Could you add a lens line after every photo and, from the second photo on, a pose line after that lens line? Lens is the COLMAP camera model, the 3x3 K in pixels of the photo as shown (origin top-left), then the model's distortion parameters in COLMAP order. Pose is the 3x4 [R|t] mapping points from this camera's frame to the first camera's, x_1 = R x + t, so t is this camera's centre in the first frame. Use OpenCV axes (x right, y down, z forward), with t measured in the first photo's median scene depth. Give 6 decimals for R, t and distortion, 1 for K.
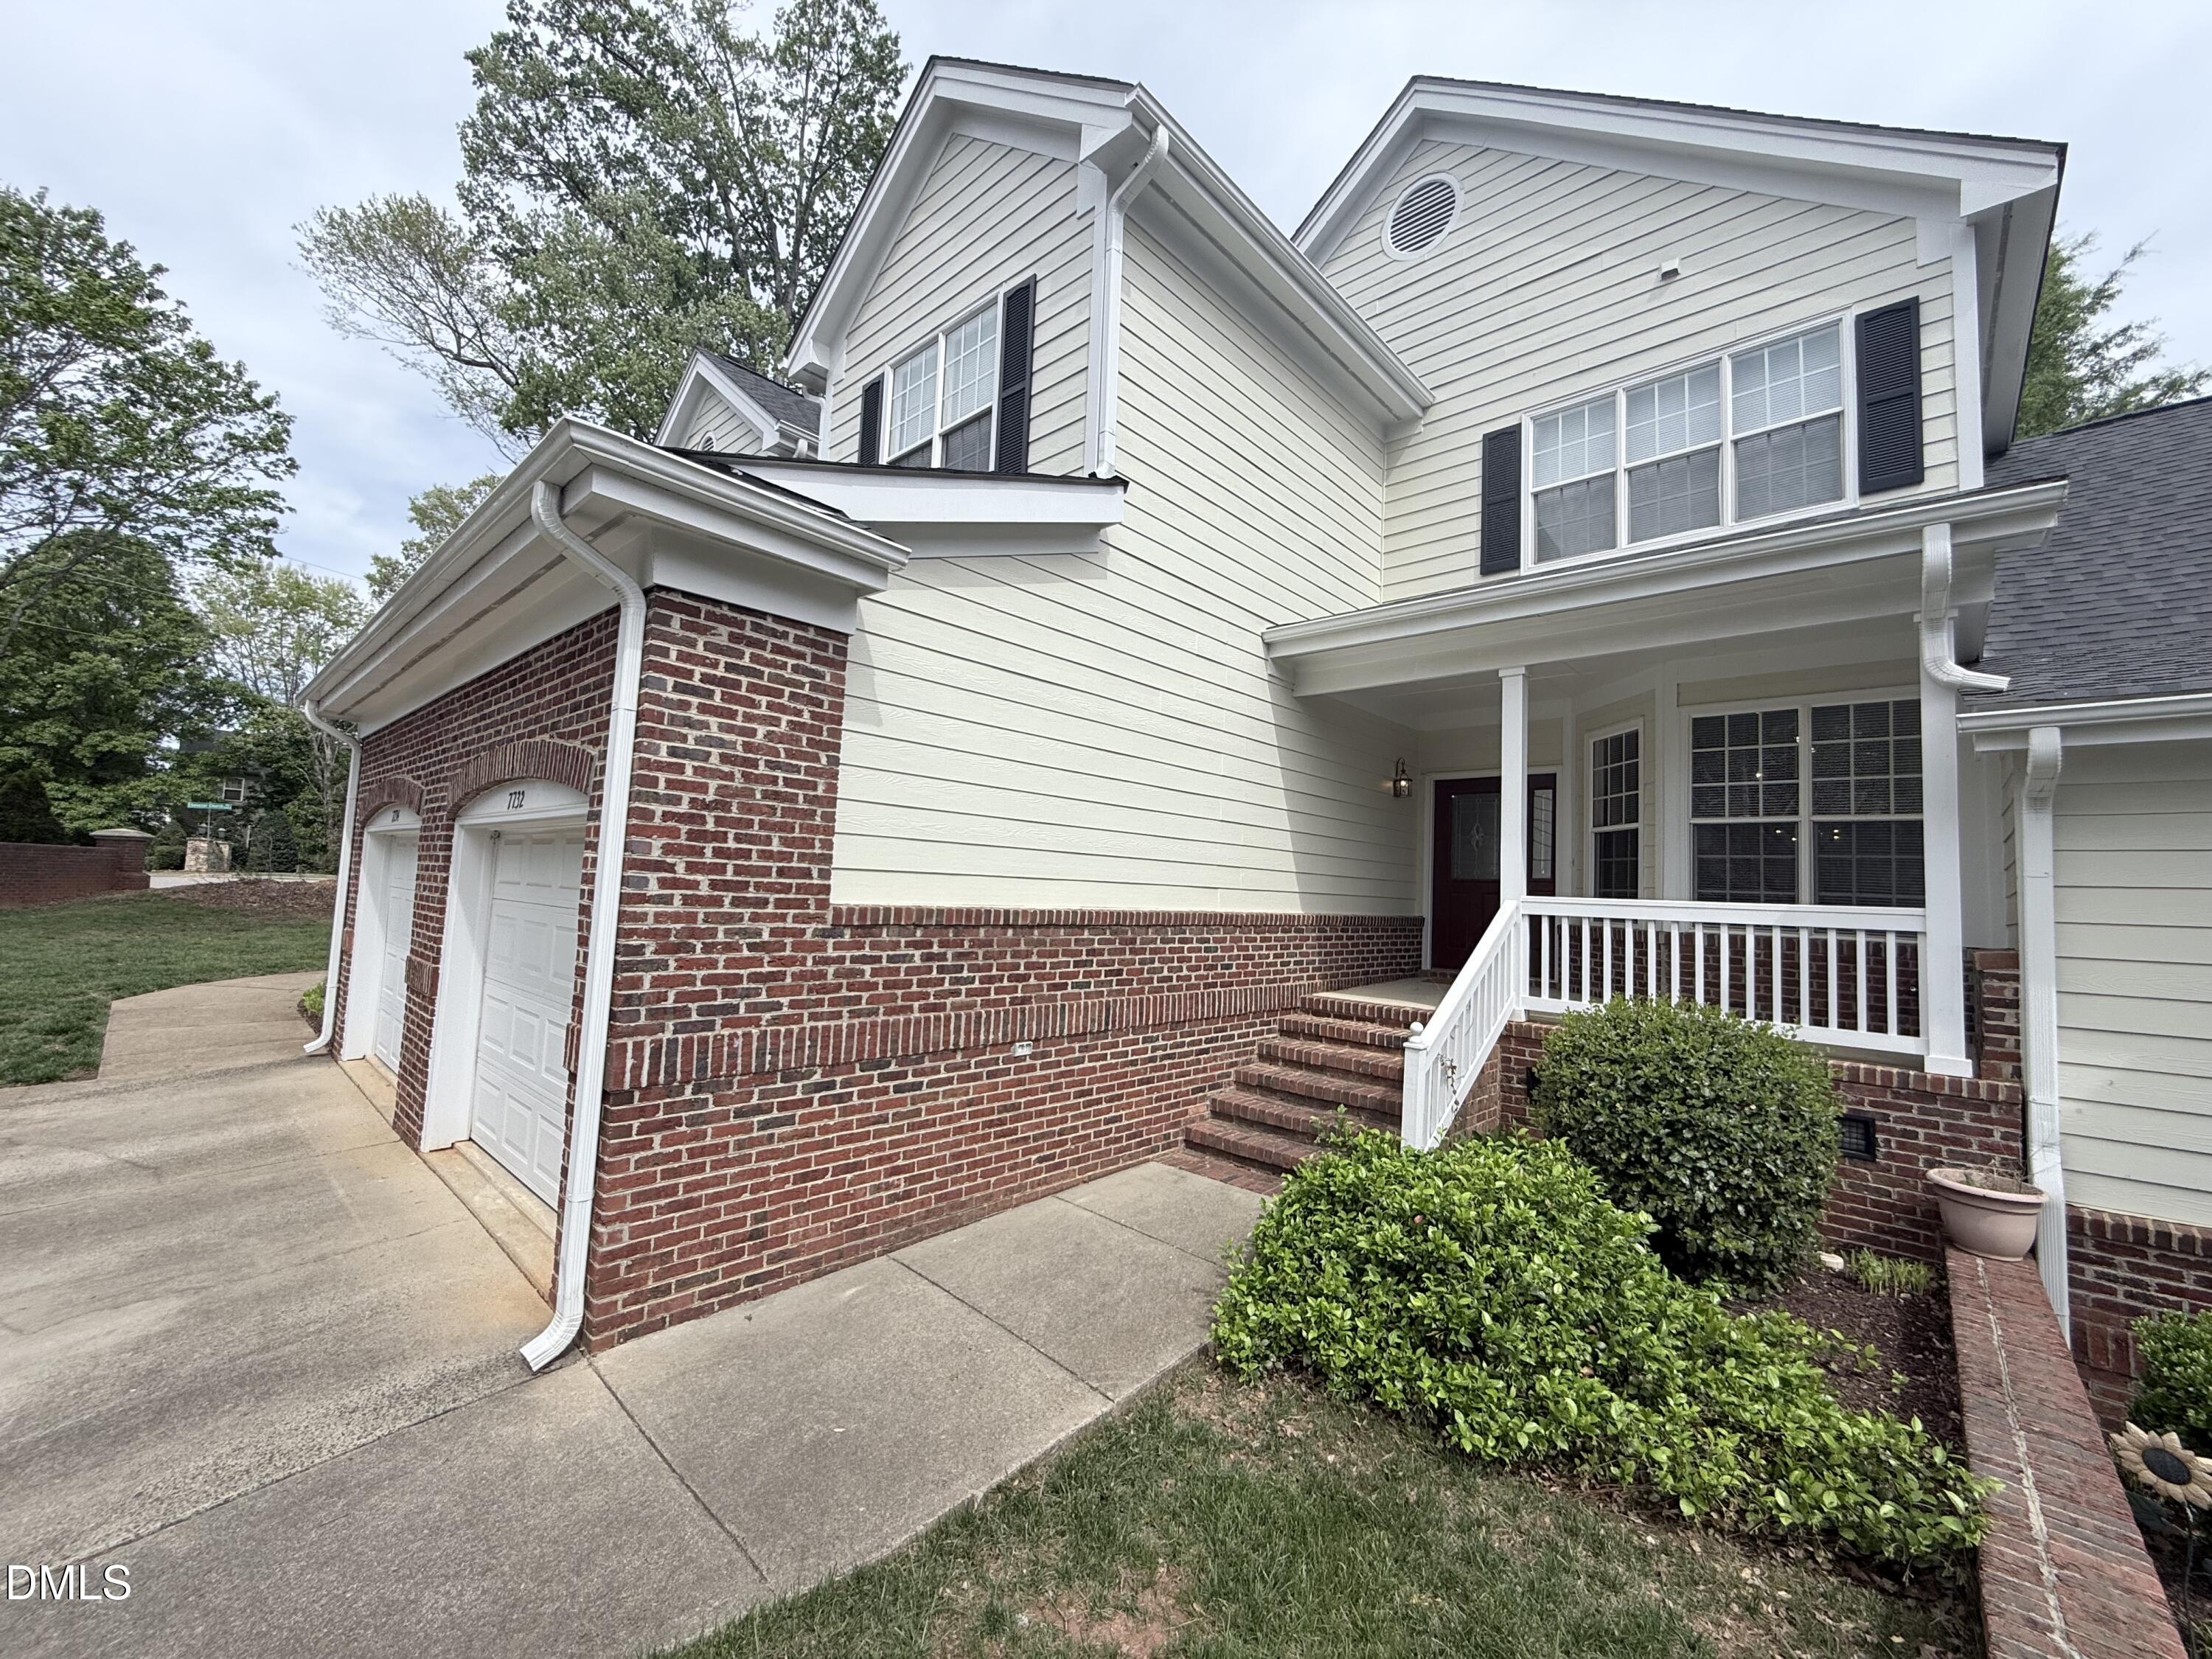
lens RADIAL K [[883.9, 0, 1097.8], [0, 883.9, 831.4], [0, 0, 1]] dist [0.000307, -0.000101]
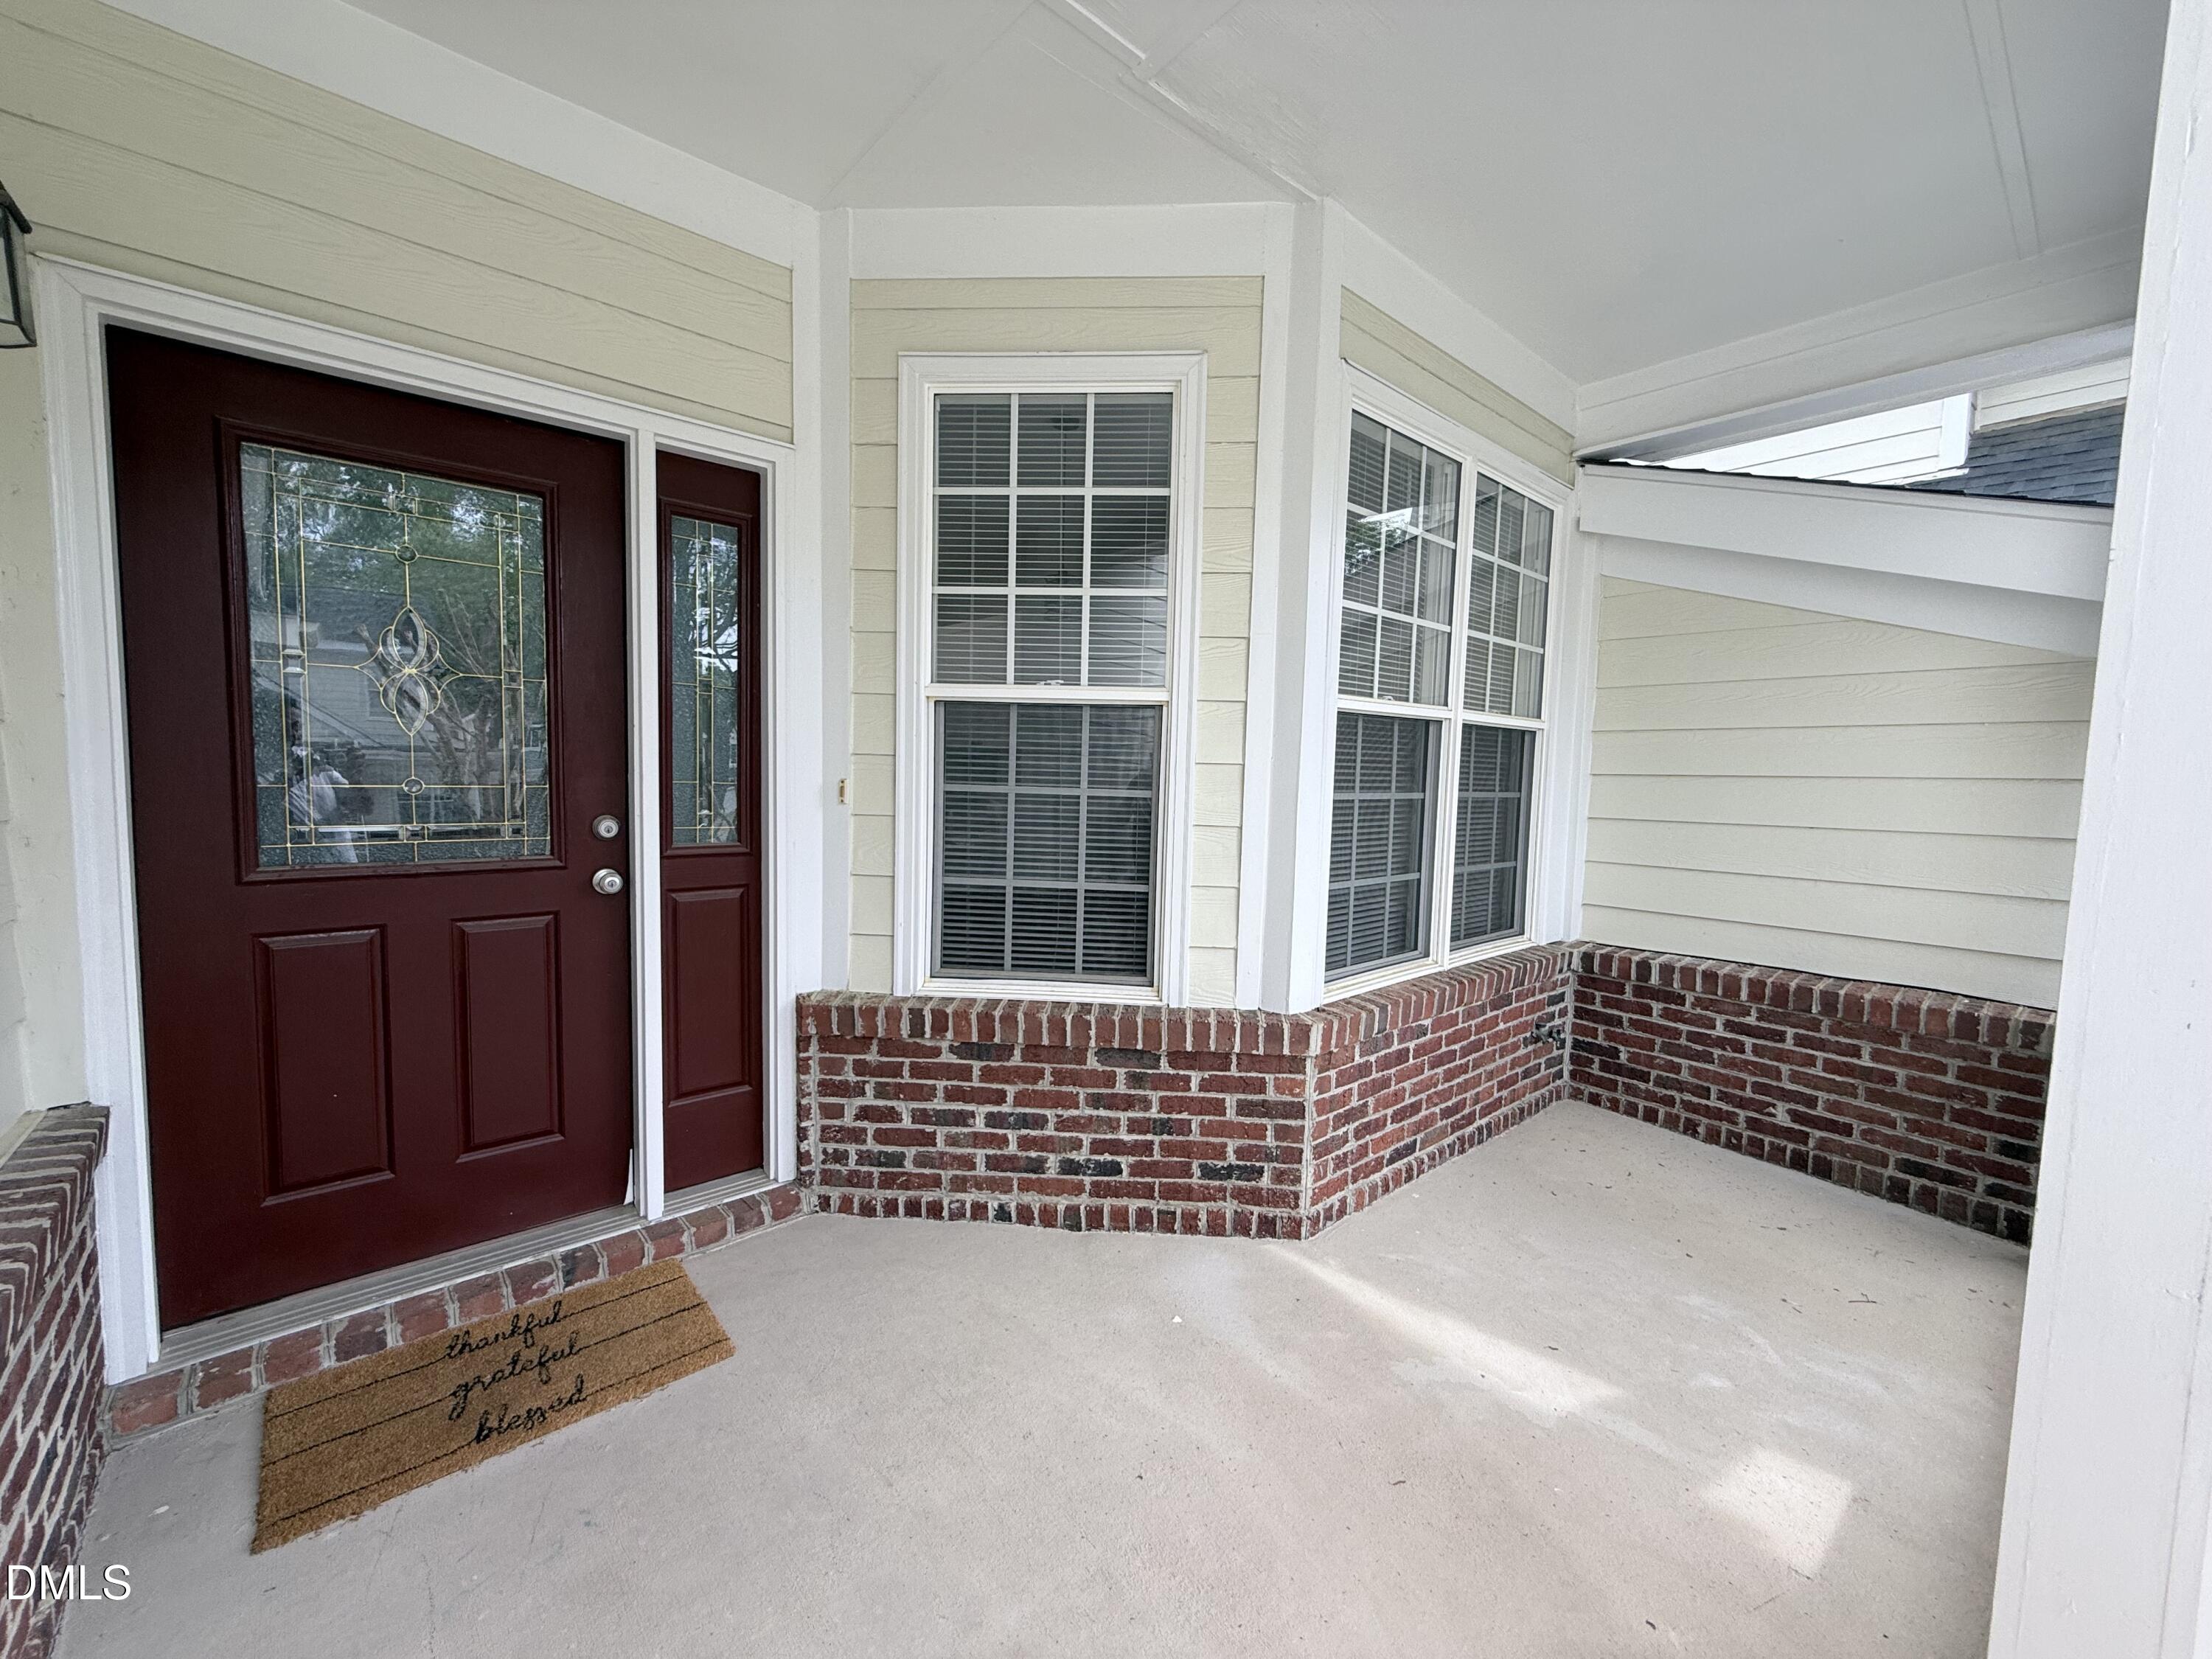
lens RADIAL K [[883.9, 0, 1101.6], [0, 883.9, 818.7], [0, 0, 1]] dist [0.000307, -0.000101]
pose [[0.103009, -0.110811, 0.988489, 0.351492], [-0.088977, 0.988765, 0.120114, -0.000079], [-0.990693, -0.100325, 0.091992, 1.250185]]
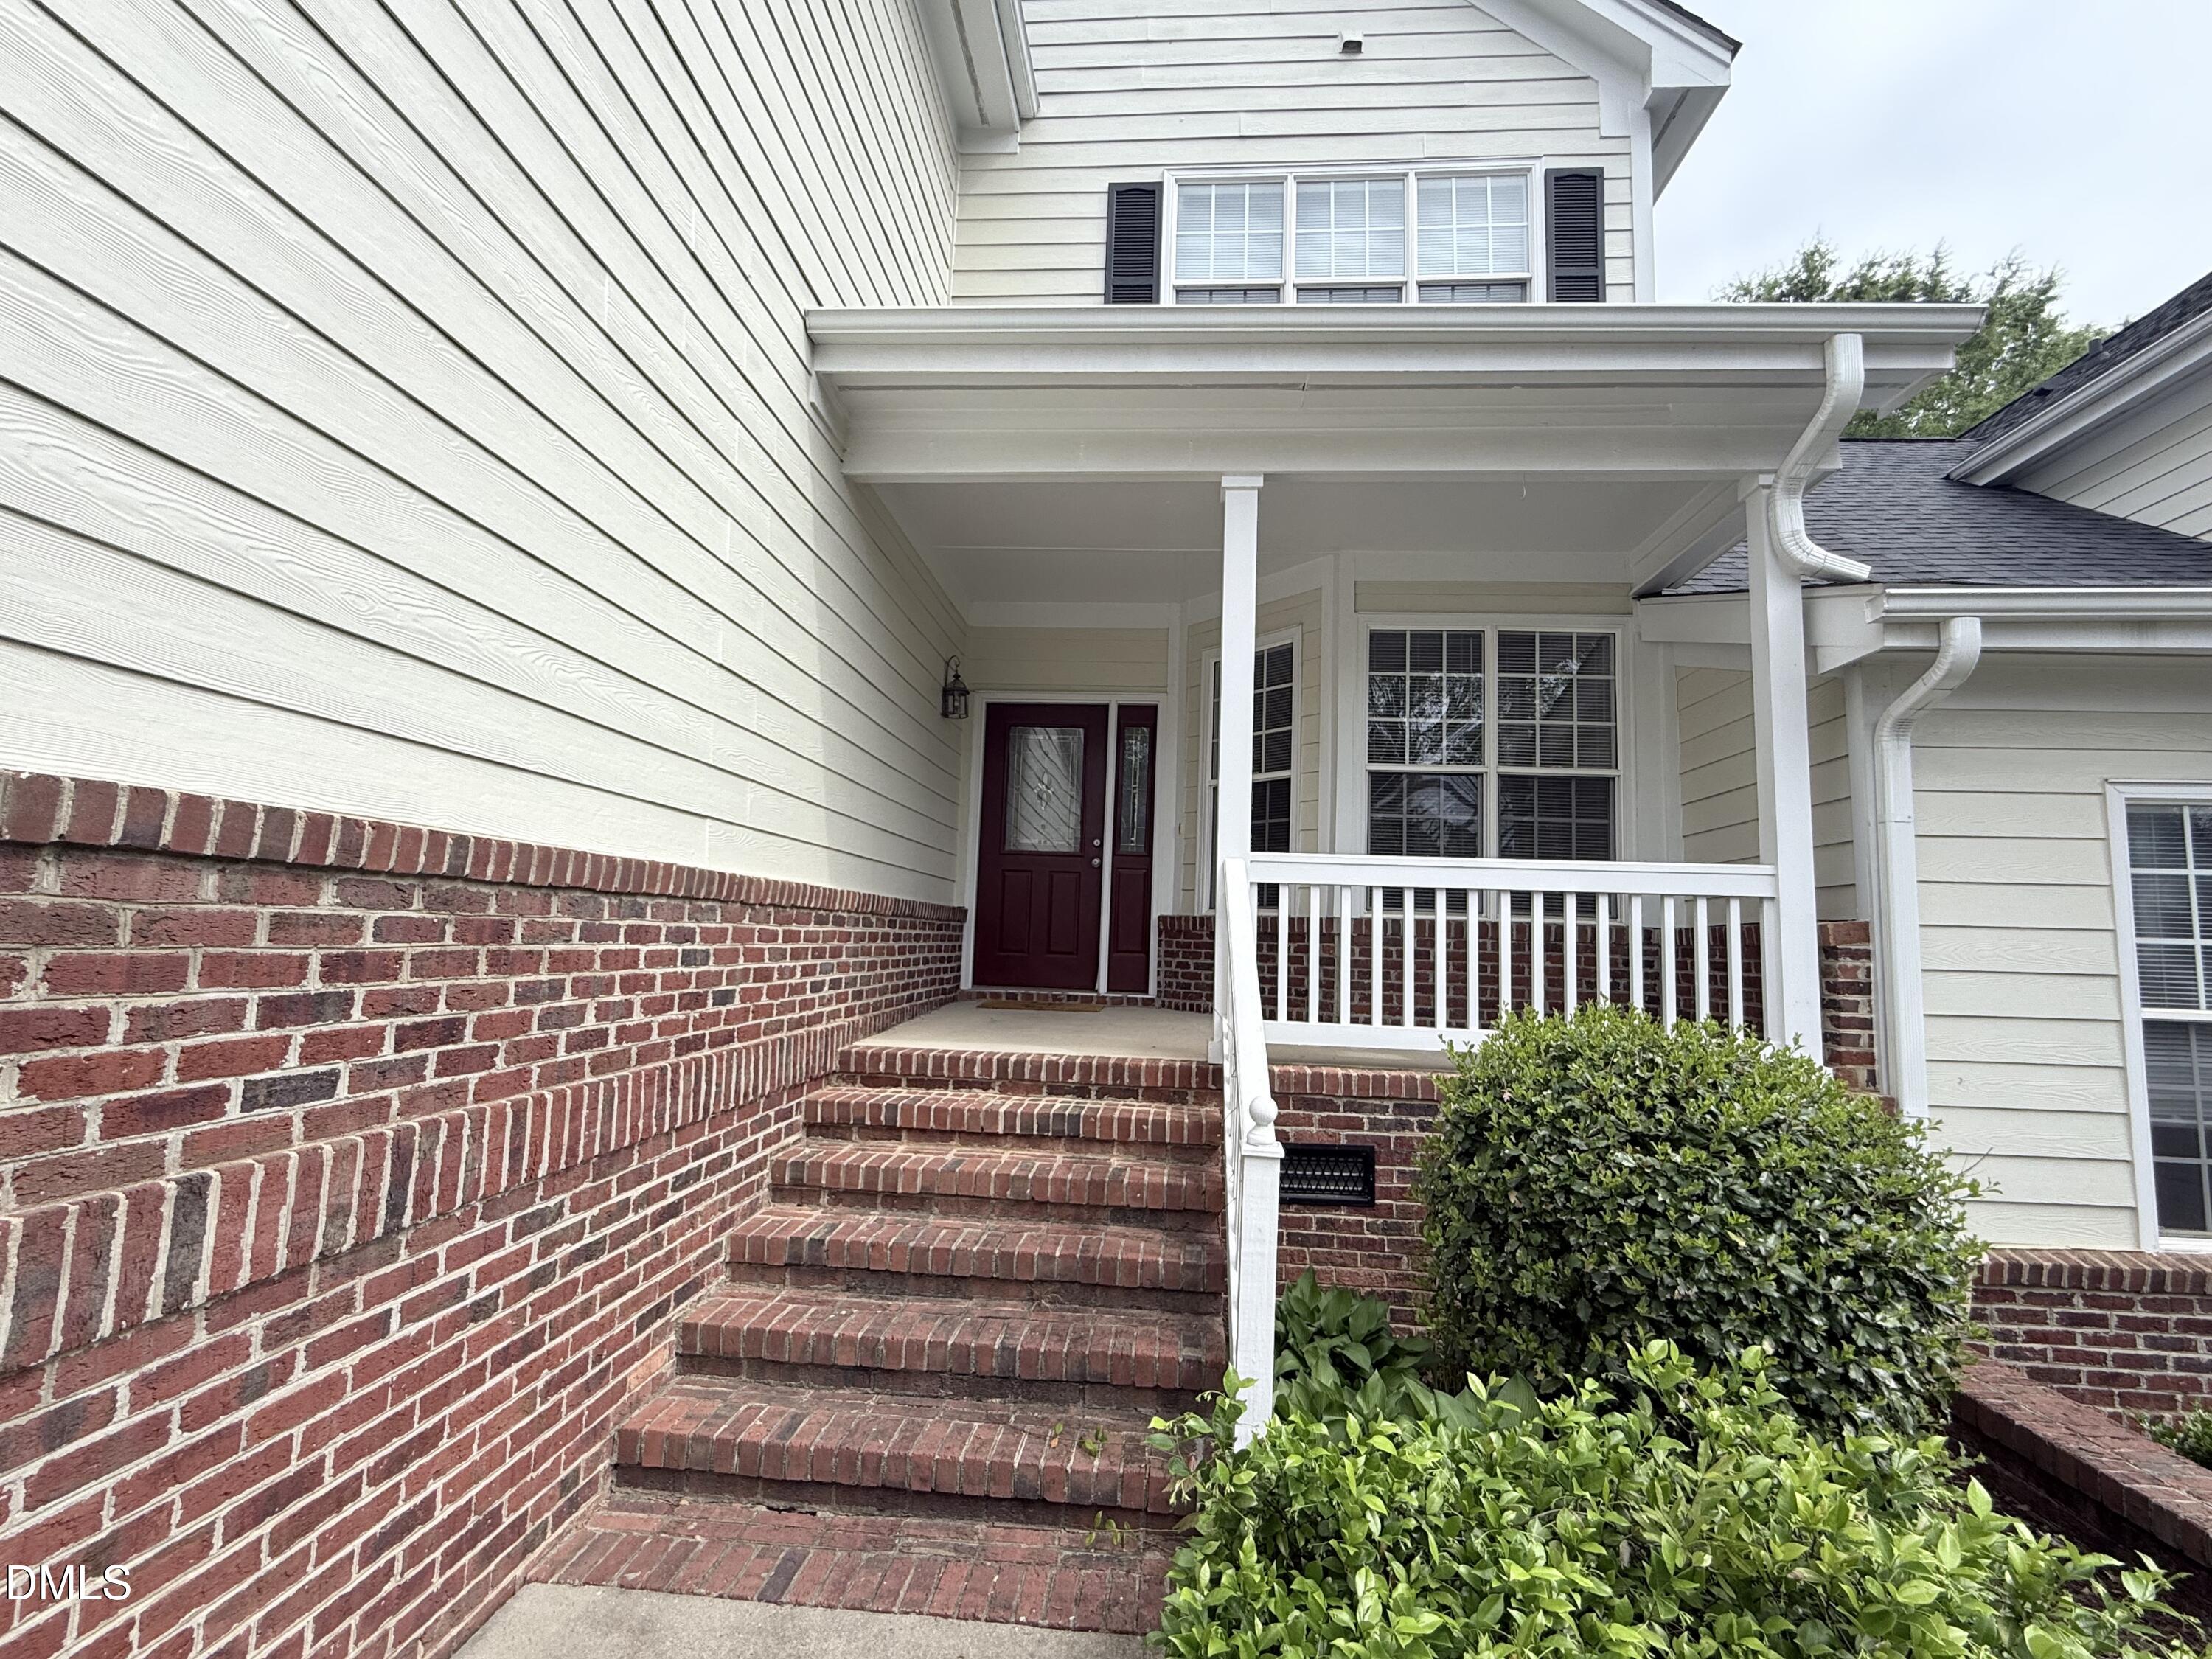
lens RADIAL K [[1002.6, 0, 1108.5], [0, 1002.6, 831.2], [0, 0, 1]] dist [0.000351, -0.000544]
pose [[0.781496, 0.050818, 0.621837, -0.017007], [-0.044543, 0.998679, -0.025635, 0.085754], [-0.622318, -0.007665, 0.782727, 0.563985]]
